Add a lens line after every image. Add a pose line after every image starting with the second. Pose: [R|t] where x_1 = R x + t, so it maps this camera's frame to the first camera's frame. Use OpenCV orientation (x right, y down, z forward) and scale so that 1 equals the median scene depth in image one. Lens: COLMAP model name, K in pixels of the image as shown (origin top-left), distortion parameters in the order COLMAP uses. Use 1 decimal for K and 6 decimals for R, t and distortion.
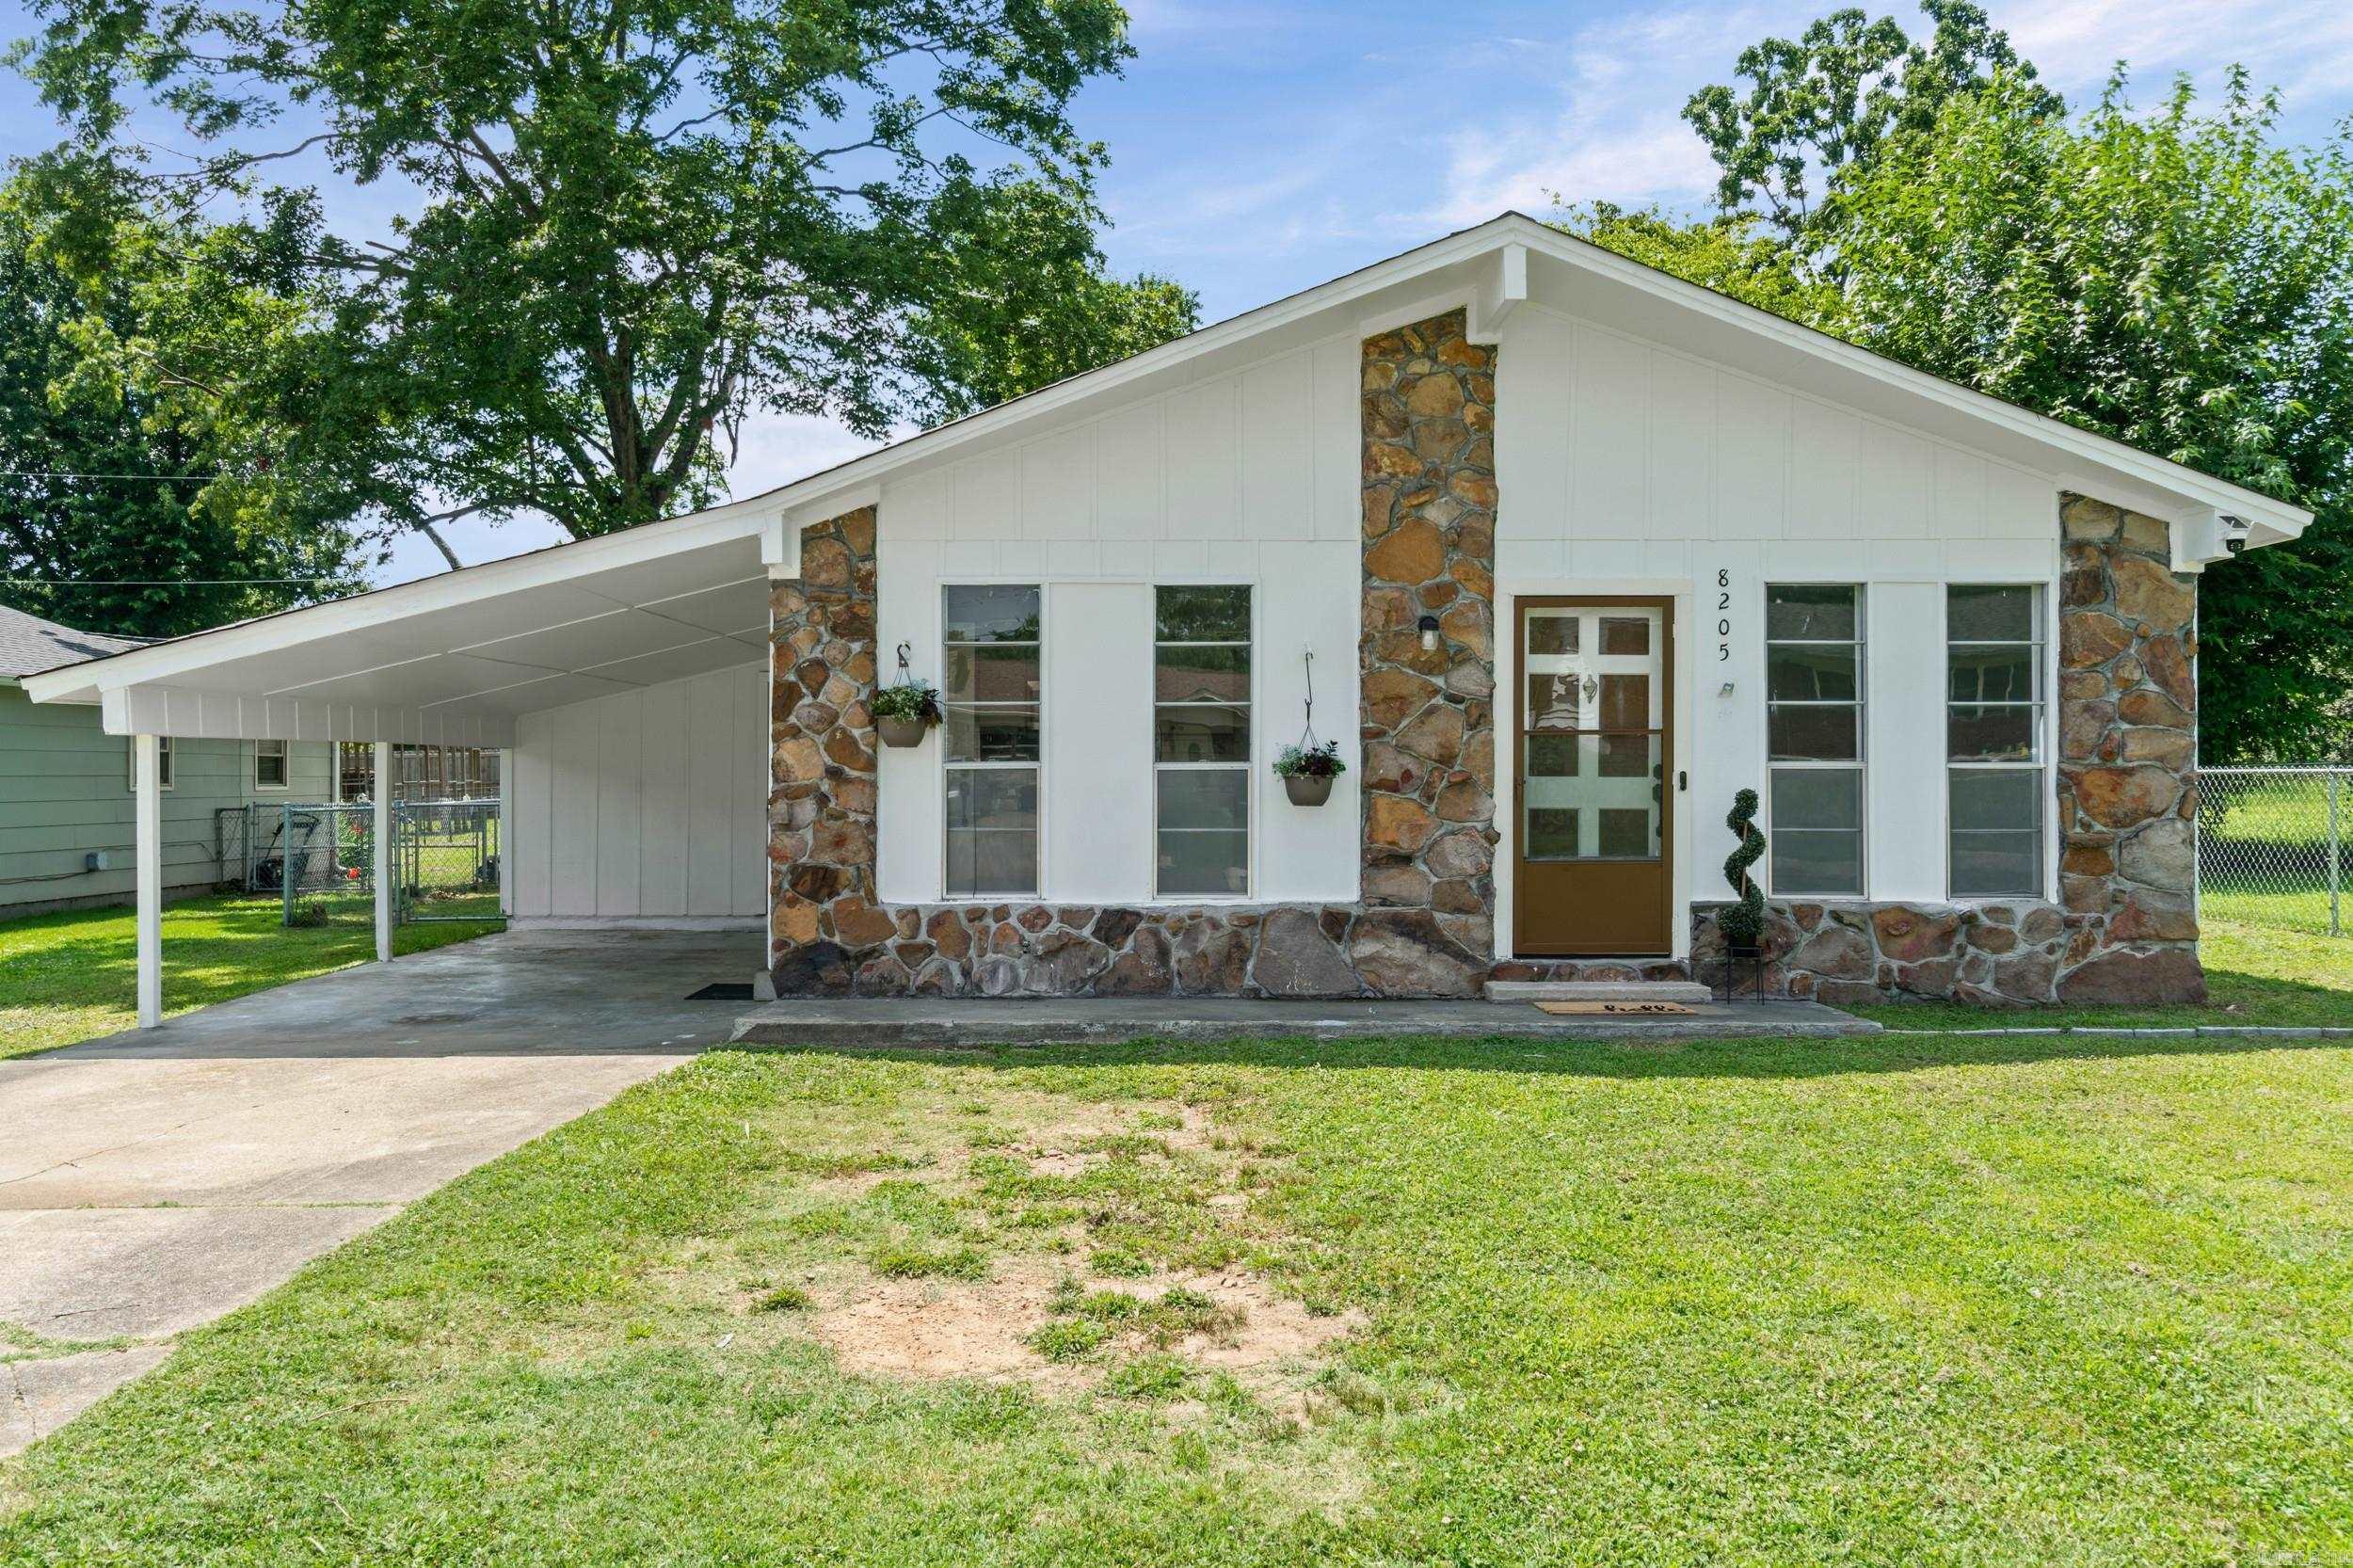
lens RADIAL K [[1806.1, 0, 1165.2], [0, 1806.1, 775.7], [0, 0, 1]] dist [-0.019079, 0.002171]
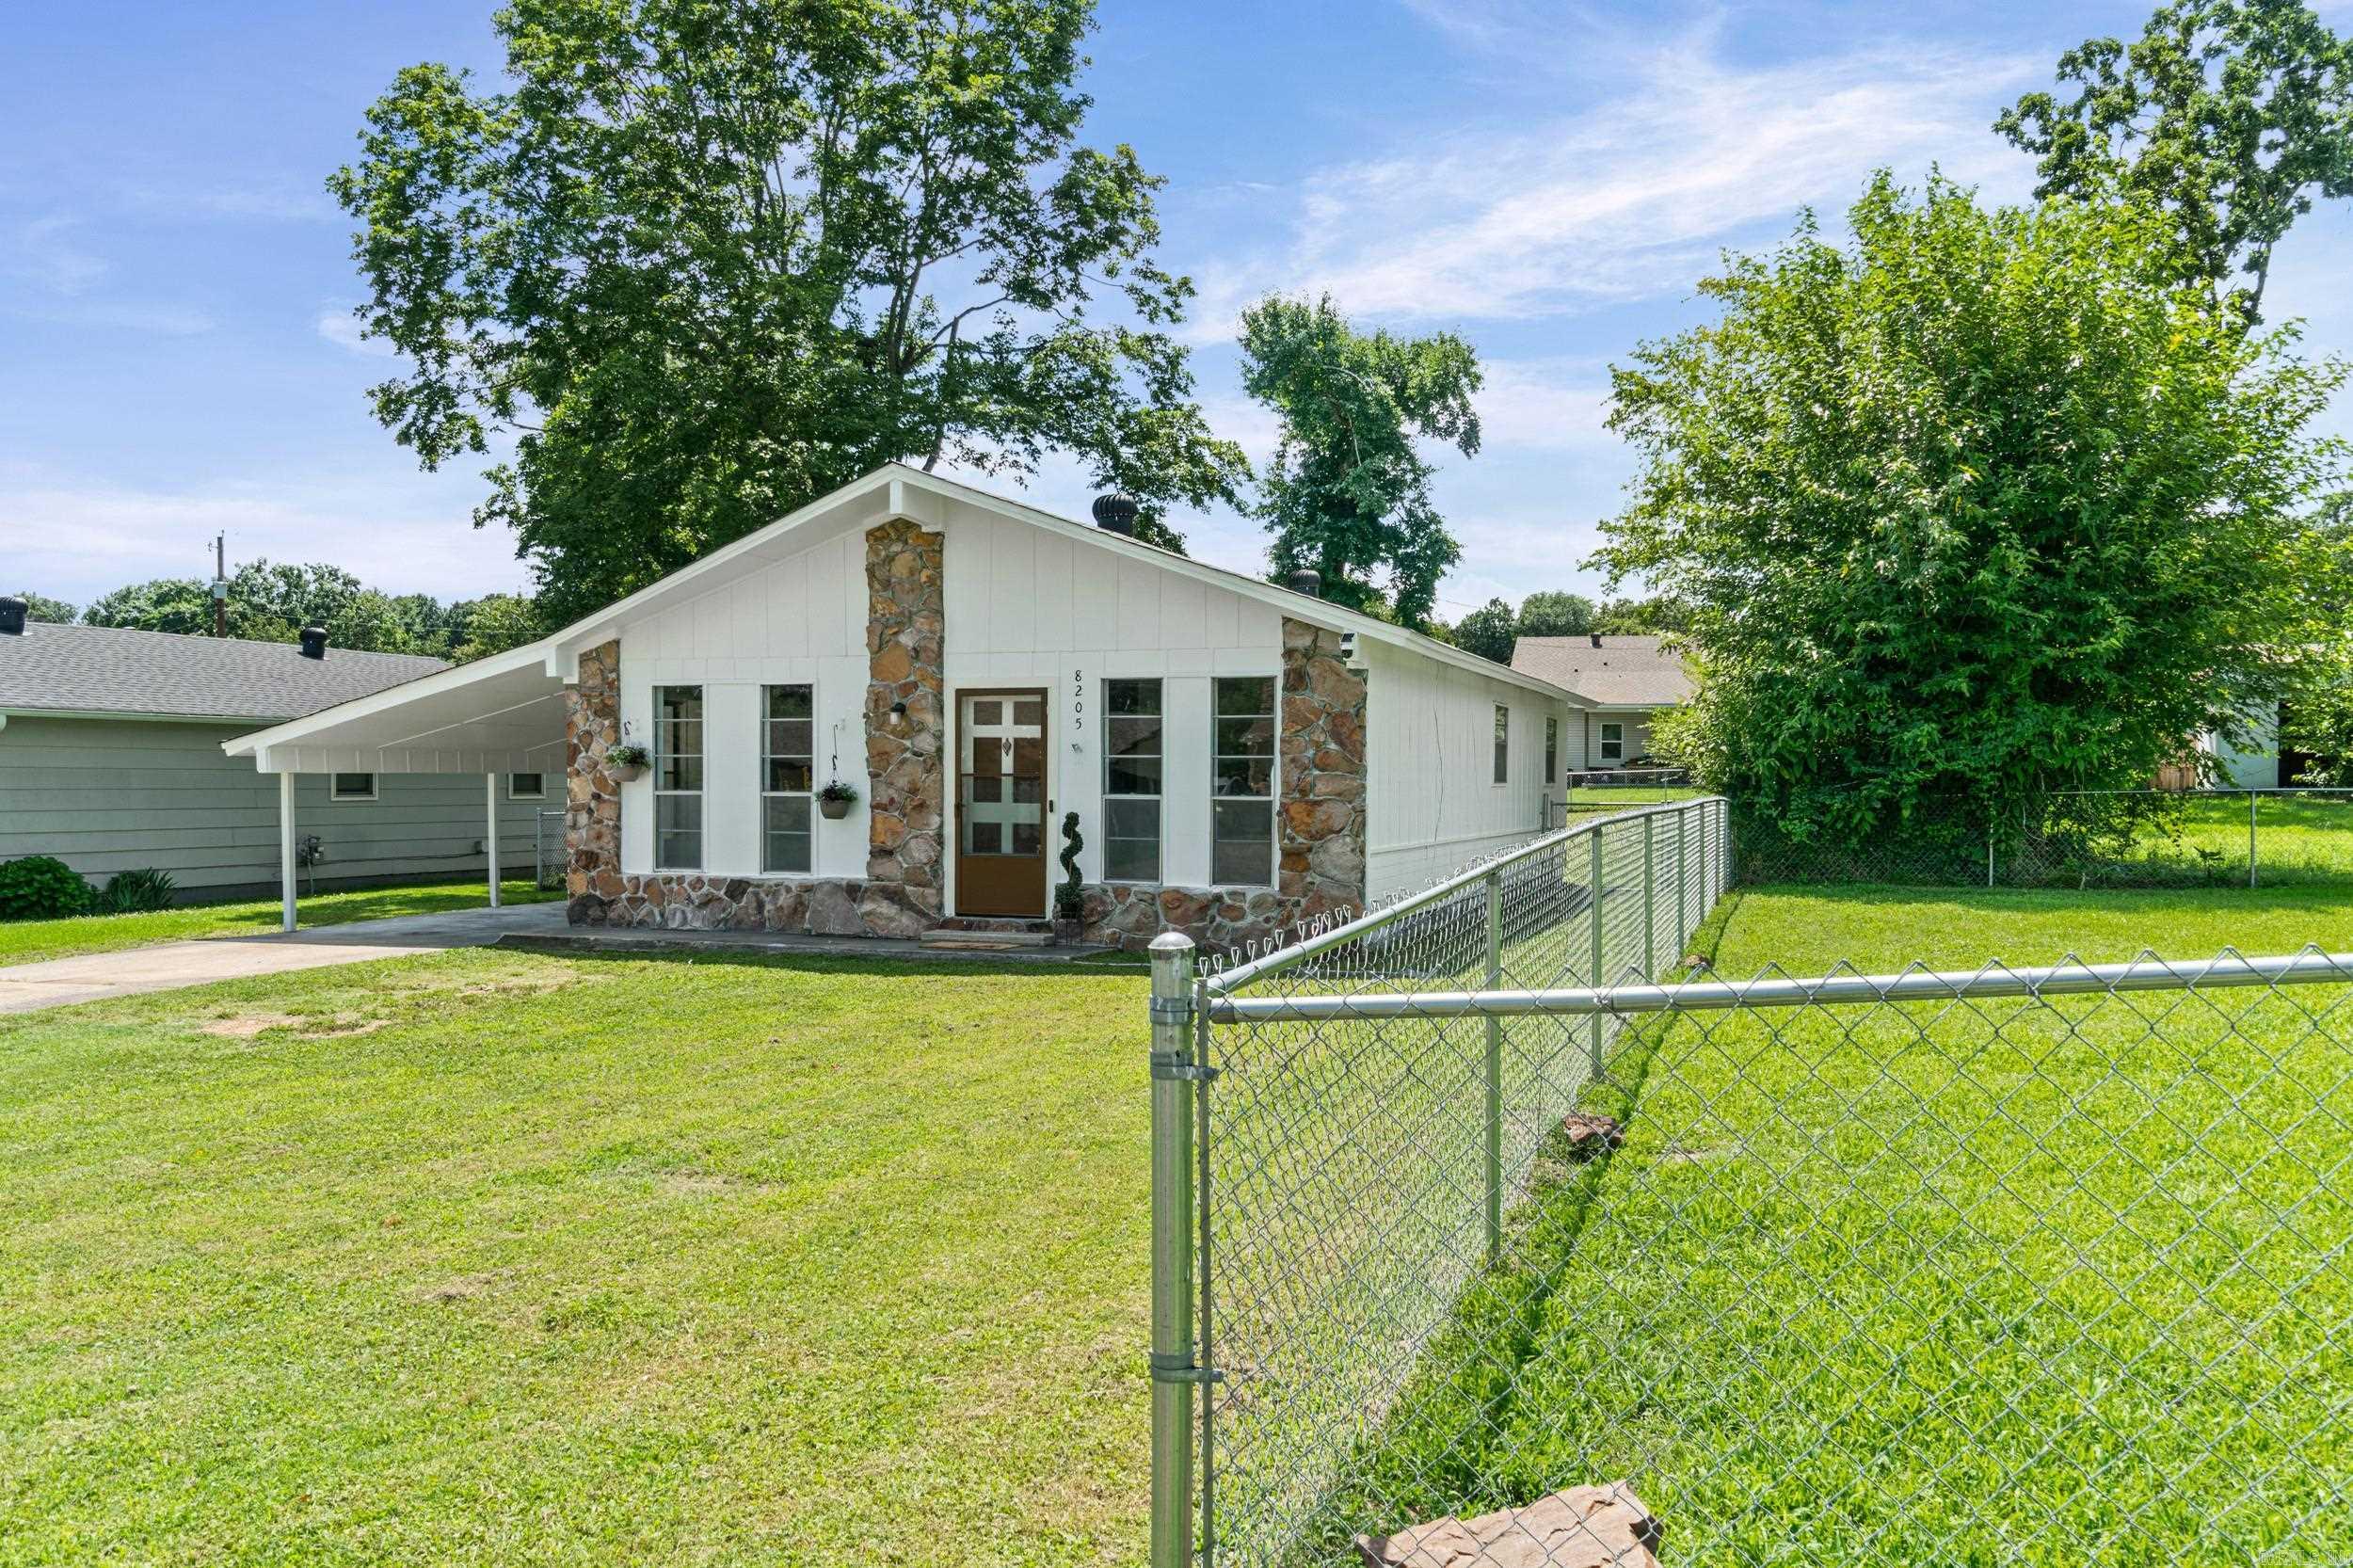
lens RADIAL K [[1806.1, 0, 1207.4], [0, 1806.1, 859.2], [0, 0, 1]] dist [-0.019079, 0.002171]
pose [[0.950322, 0.019281, -0.310670, 0.904828], [-0.005747, 0.998996, 0.044423, -0.021588], [0.311214, -0.040431, 0.949479, -0.452007]]
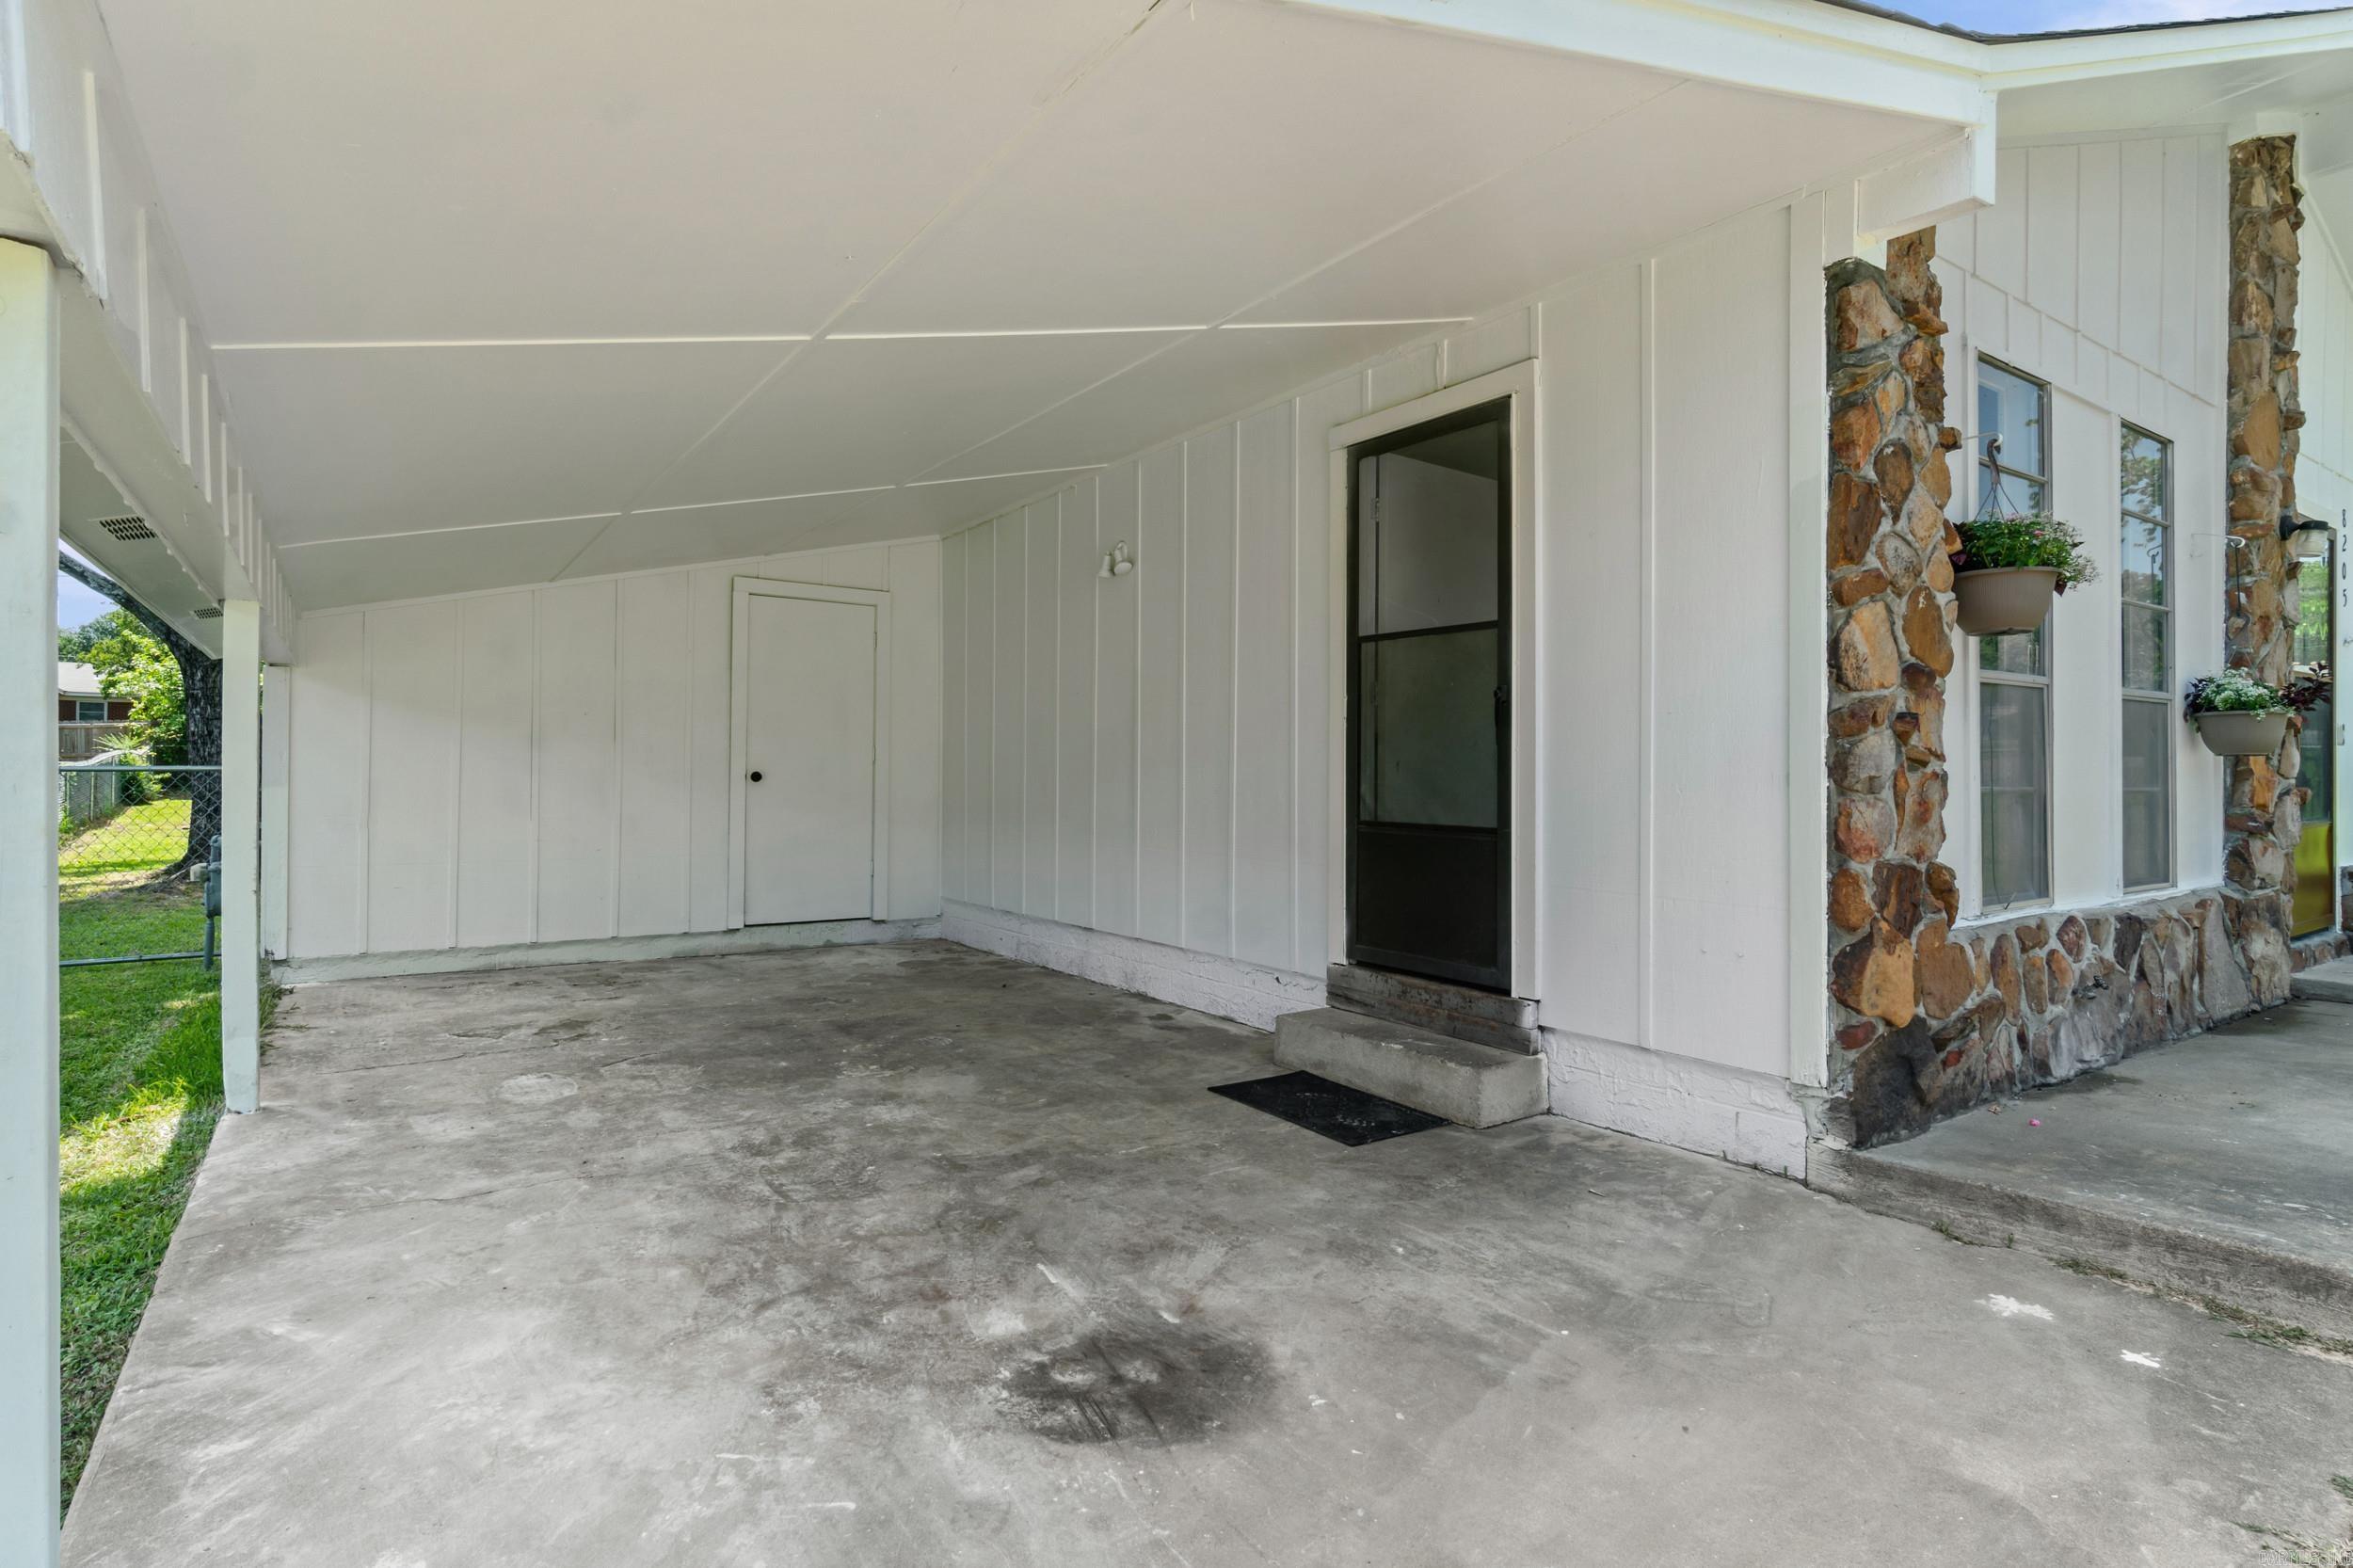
lens RADIAL K [[1172.0, 0, 1136.9], [0, 1172.0, 769.2], [0, 0, 1]] dist [-0.004633, 0.000562]
pose [[0.827367, 0.010962, 0.561555, -0.542746], [-0.008491, 0.999939, -0.007009, 0.028310], [-0.561598, 0.001031, 0.827410, 0.853105]]
